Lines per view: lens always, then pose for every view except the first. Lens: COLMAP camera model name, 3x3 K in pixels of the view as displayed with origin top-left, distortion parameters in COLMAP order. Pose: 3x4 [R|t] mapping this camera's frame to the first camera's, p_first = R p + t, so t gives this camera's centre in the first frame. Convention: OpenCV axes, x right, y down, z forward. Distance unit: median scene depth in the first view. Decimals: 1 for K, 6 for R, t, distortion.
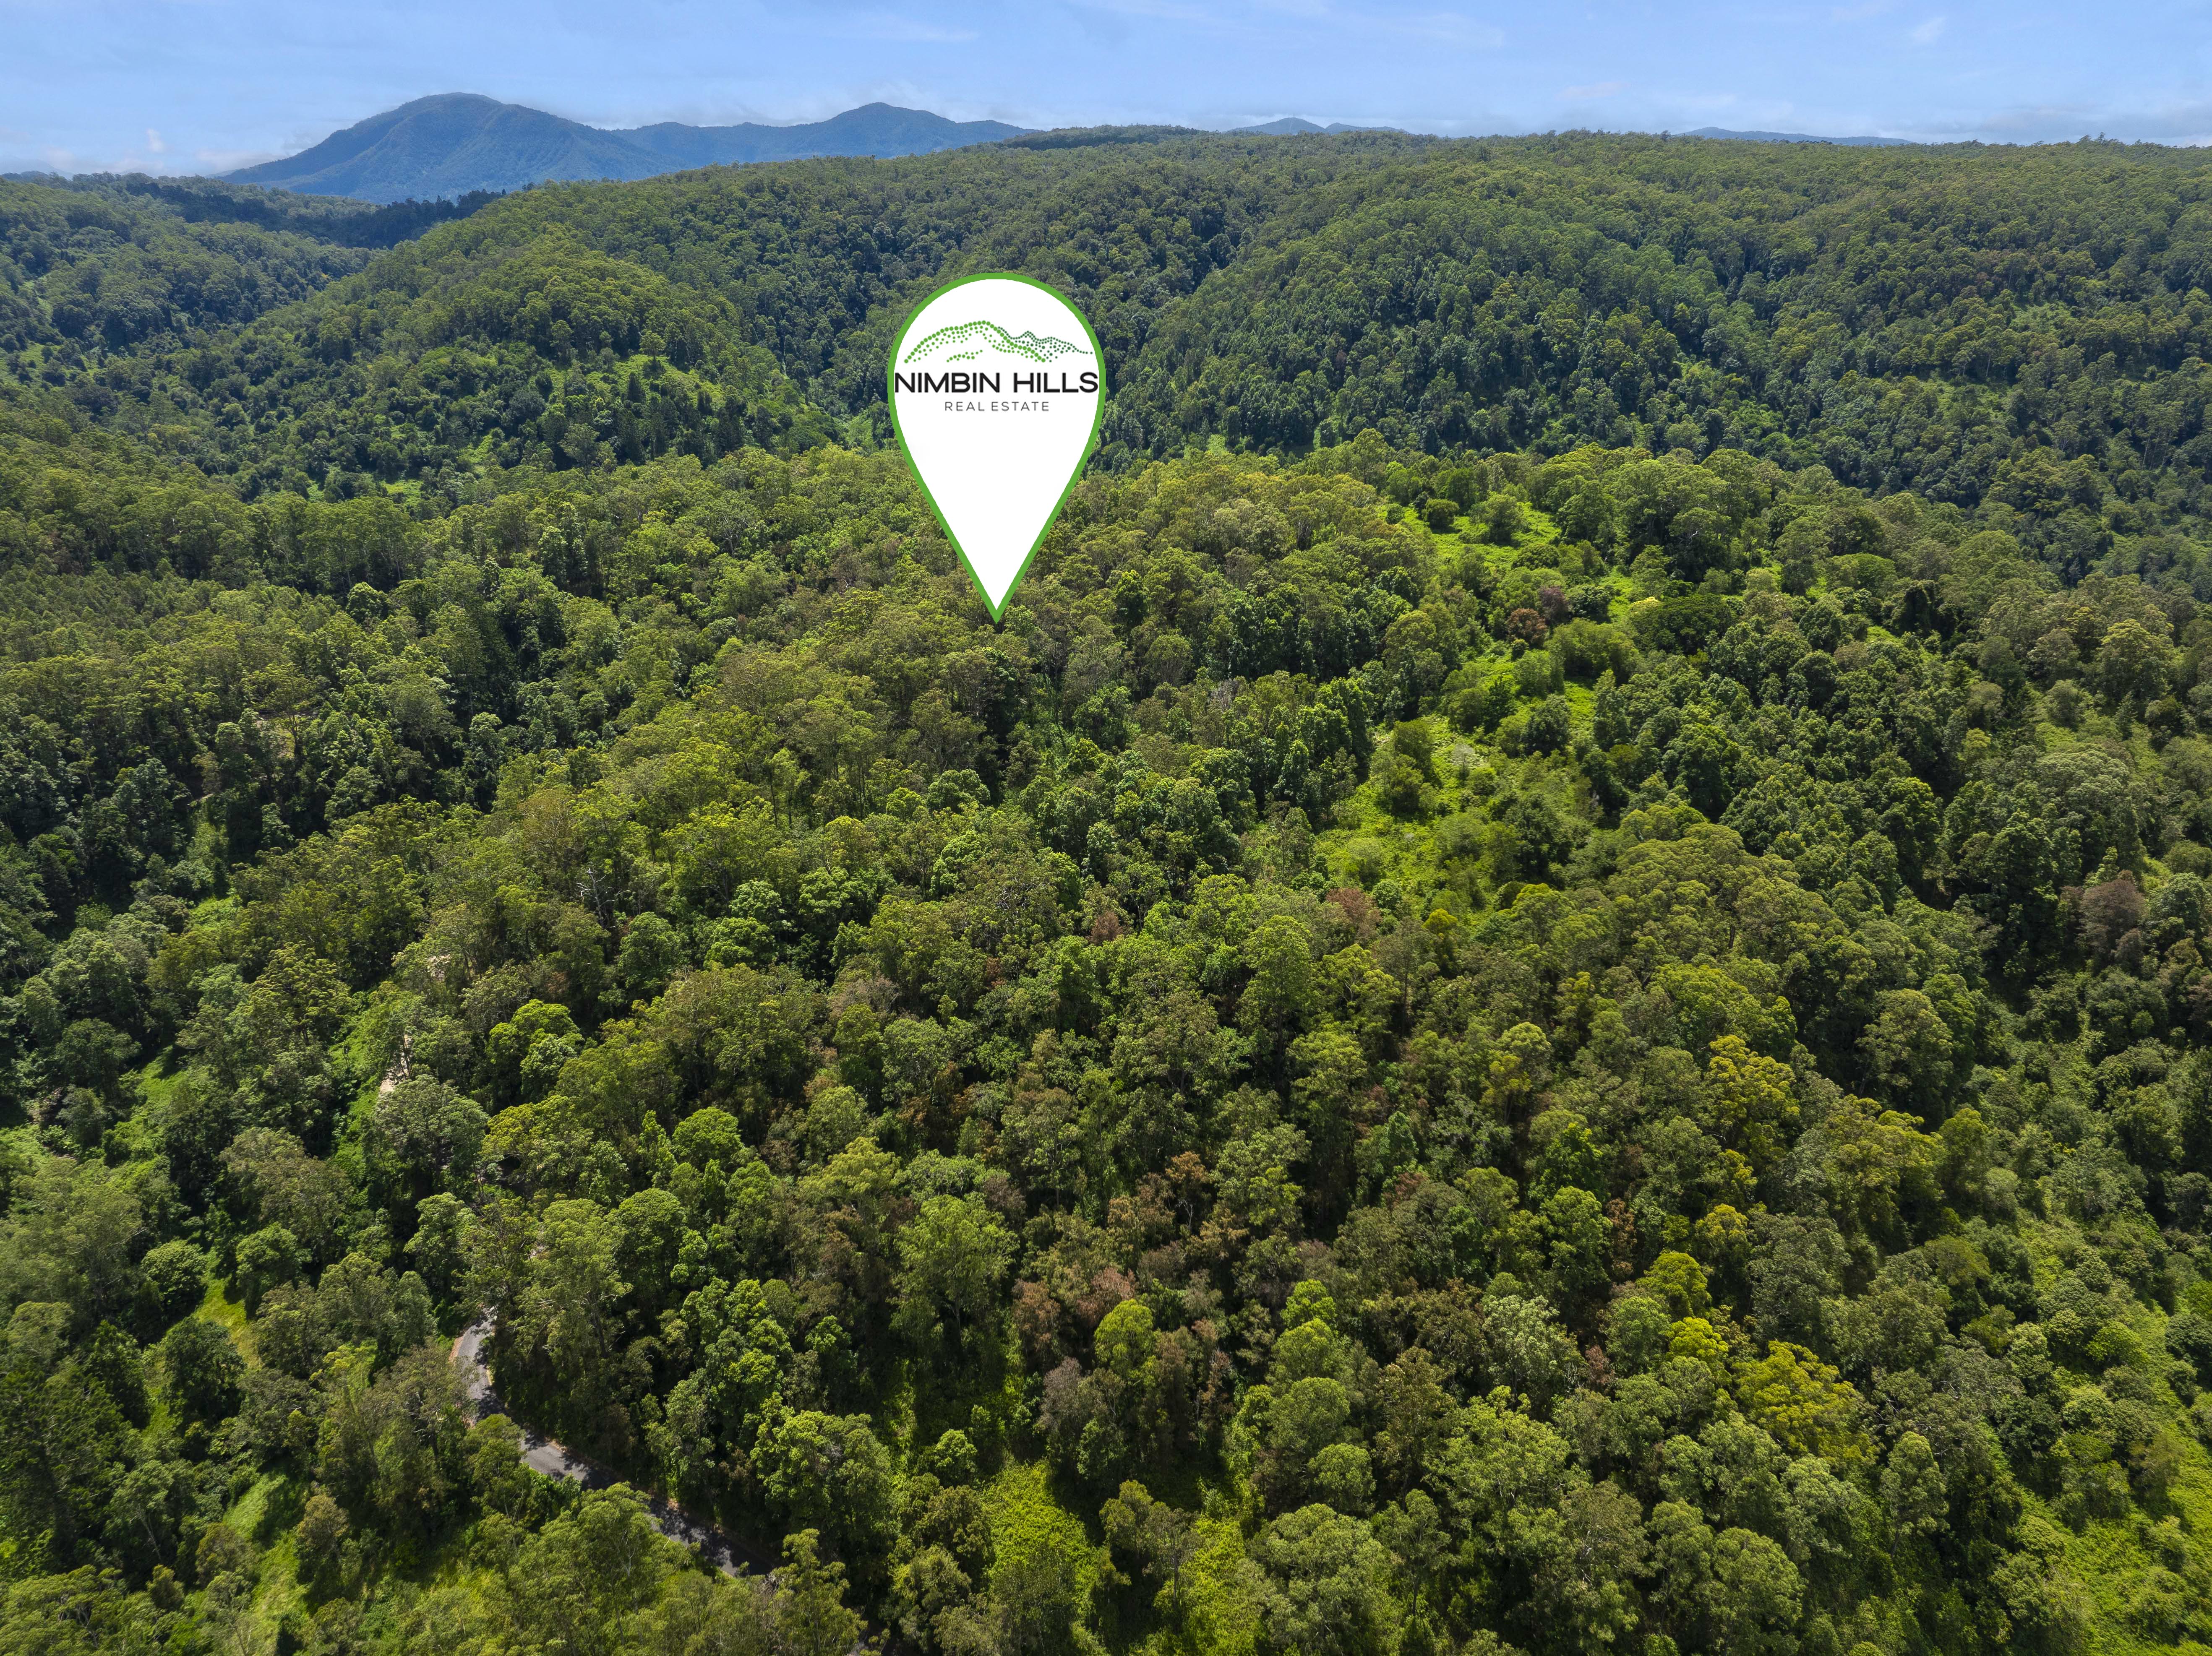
lens RADIAL K [[1567.7, 0, 1106.1], [0, 1567.7, 810.6], [0, 0, 1]] dist [-0.063114, 0.028789]
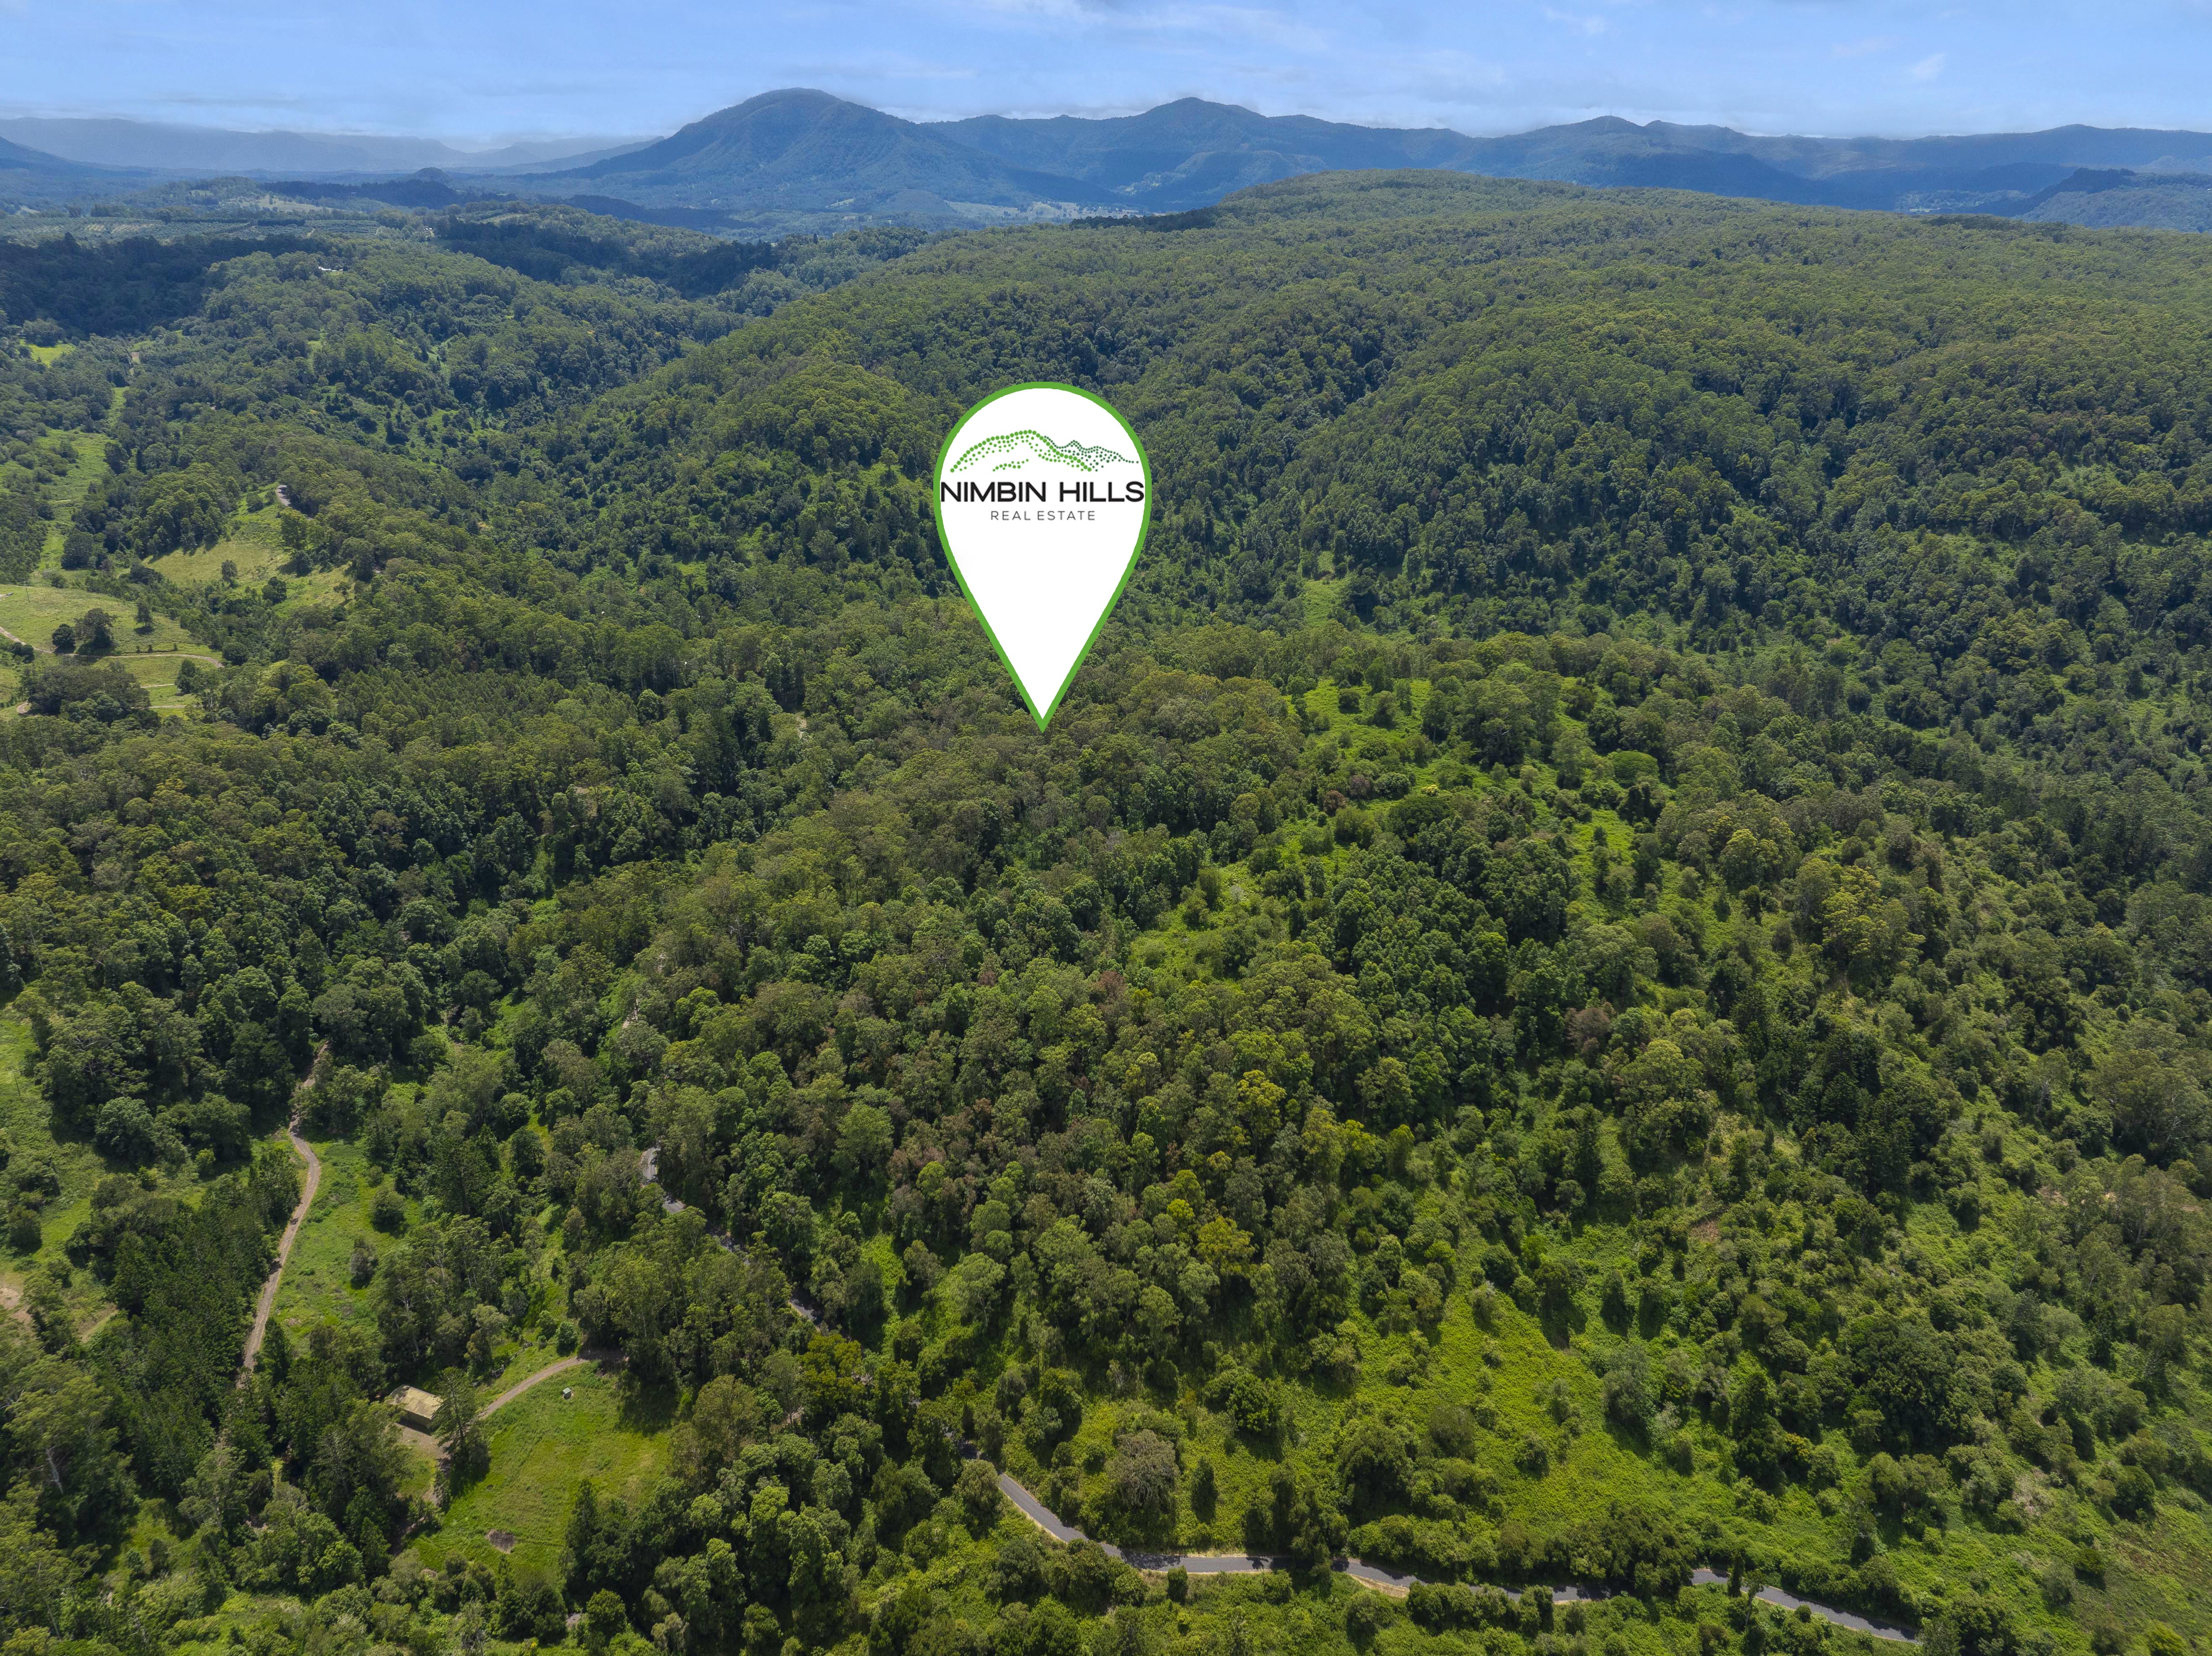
lens RADIAL K [[1564.4, 0, 1108.5], [0, 1564.4, 807.0], [0, 0, 1]] dist [-0.045442, 0.011477]
pose [[0.982211, 0.077978, -0.170822, 0.392294], [-0.076272, 0.996950, 0.016539, -0.152200], [0.171591, -0.003216, 0.985163, -0.724221]]
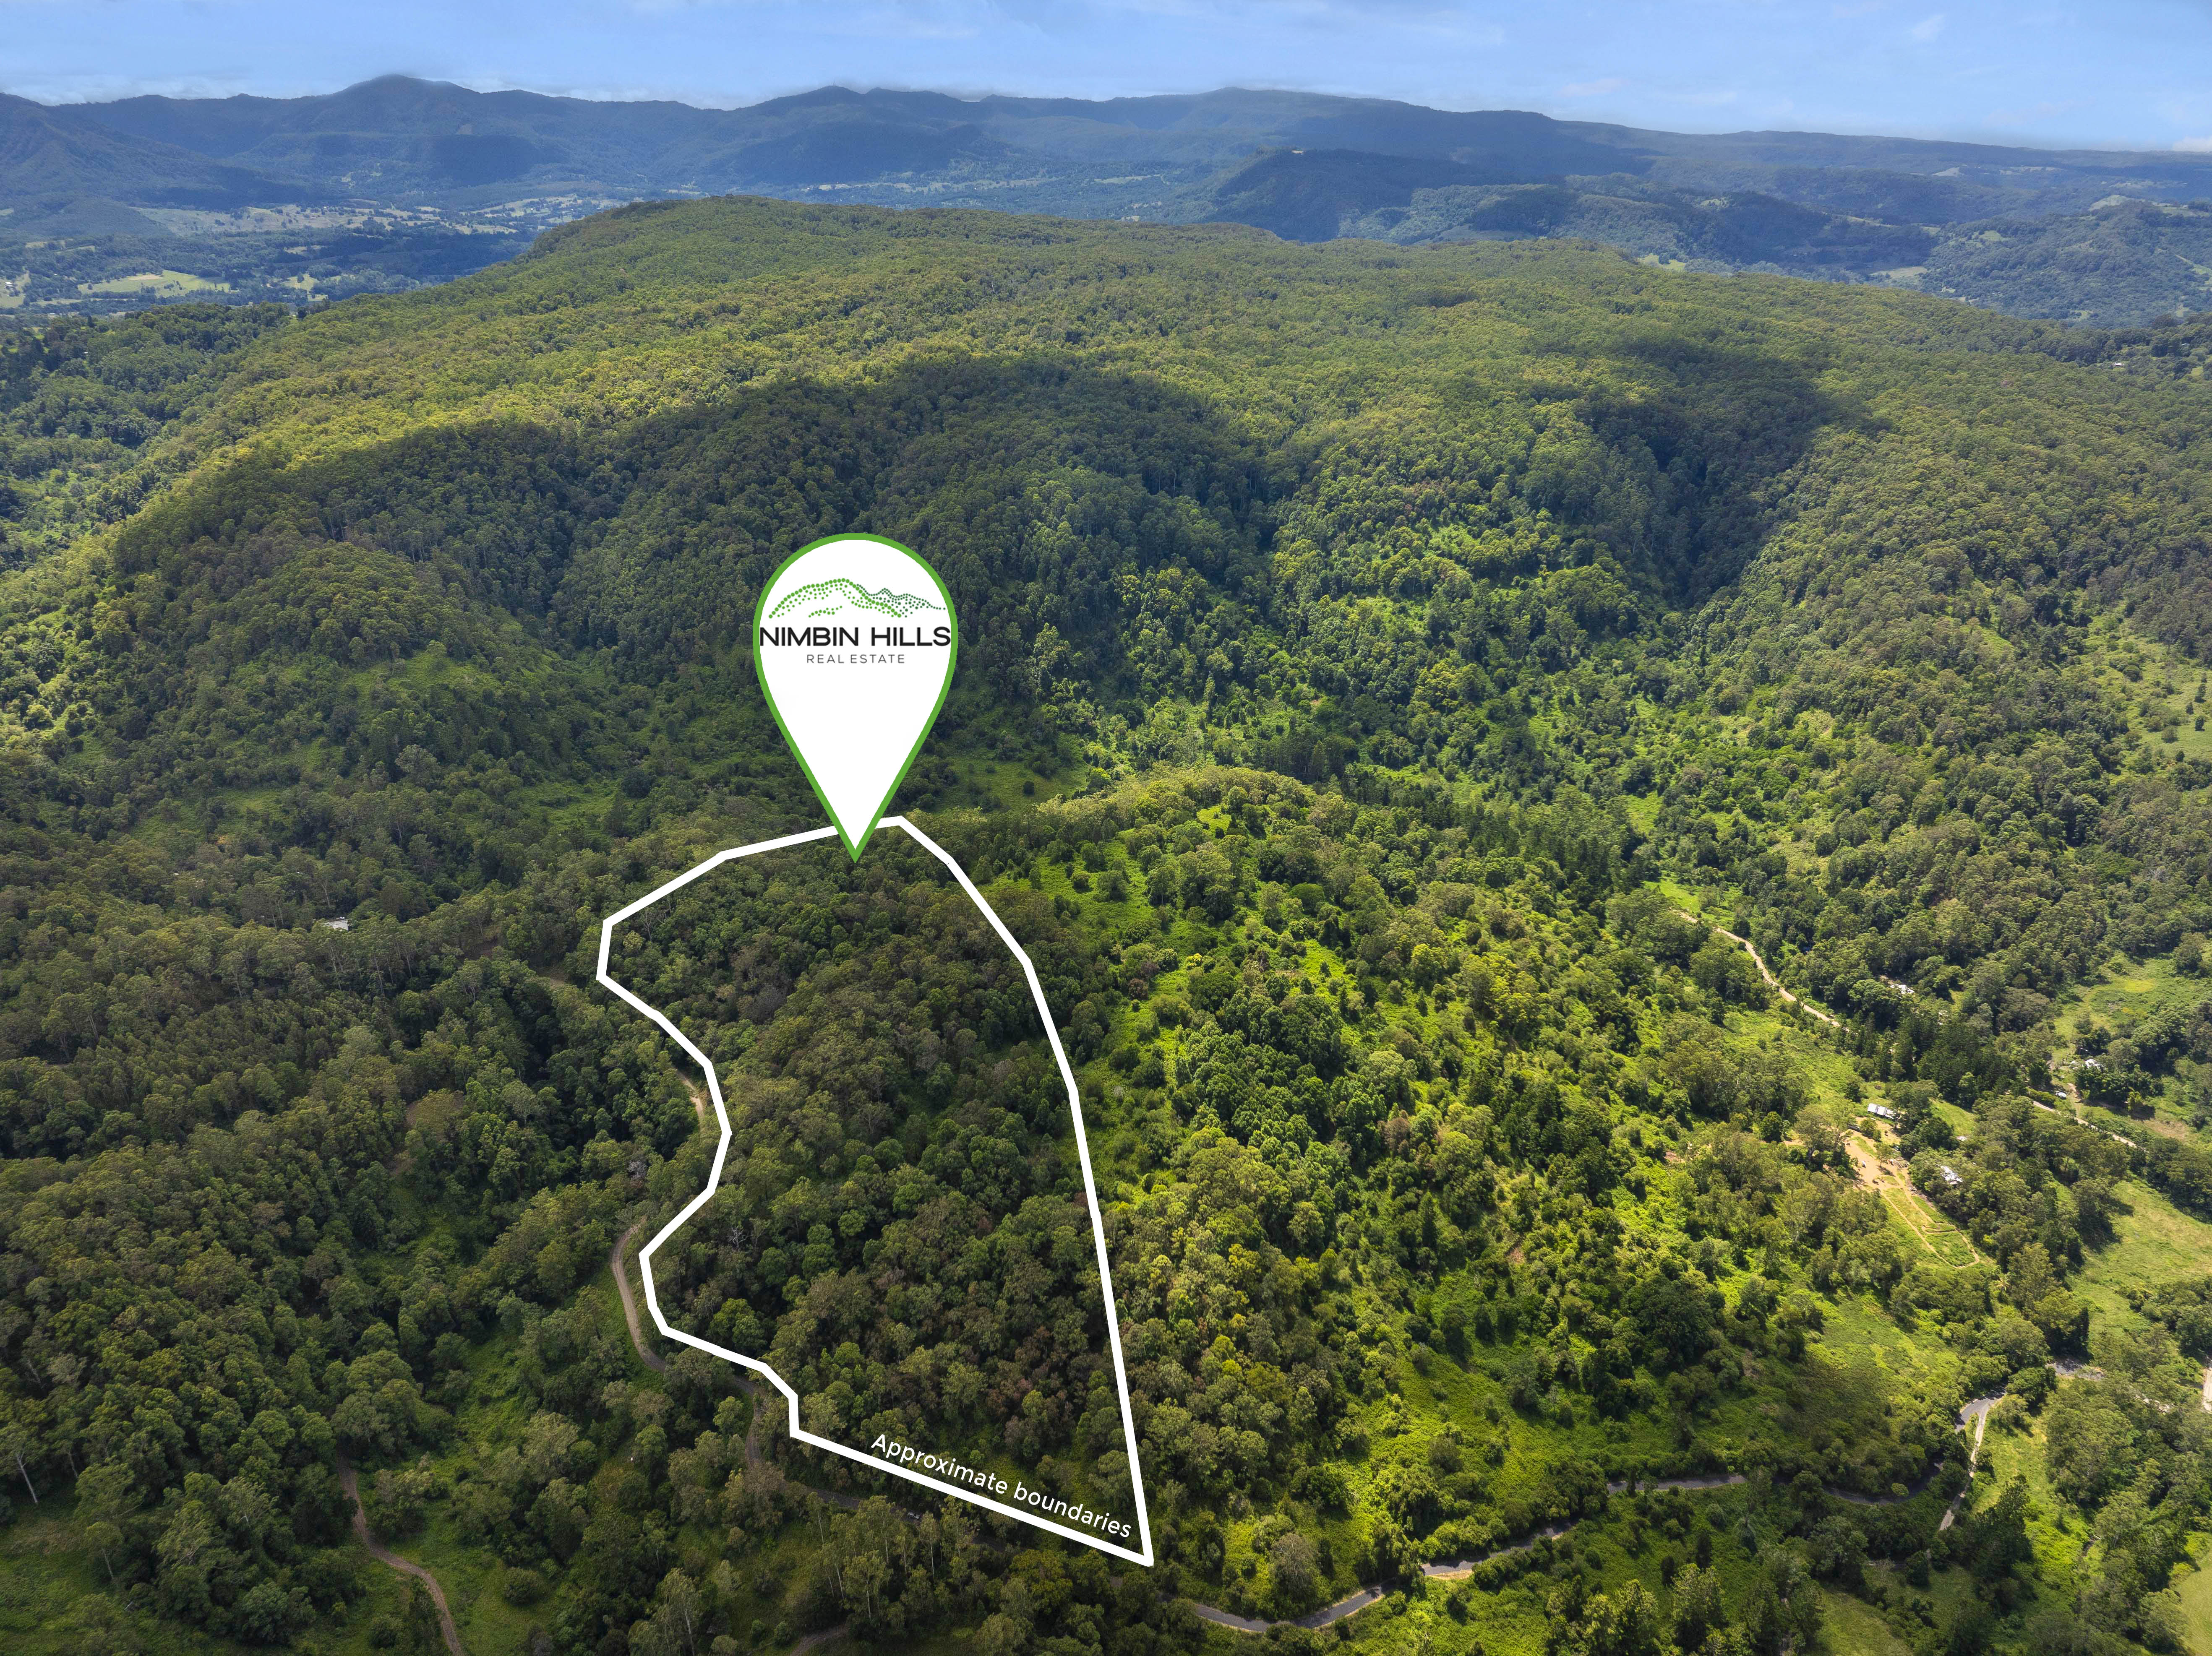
lens RADIAL K [[1564.4, 0, 1108.5], [0, 1564.4, 807.0], [0, 0, 1]] dist [-0.045442, 0.011477]
pose [[0.962844, -0.112008, 0.245737, -0.280410], [0.103223, 0.993481, 0.048383, -0.556516], [-0.249554, -0.021219, 0.968128, -1.119222]]
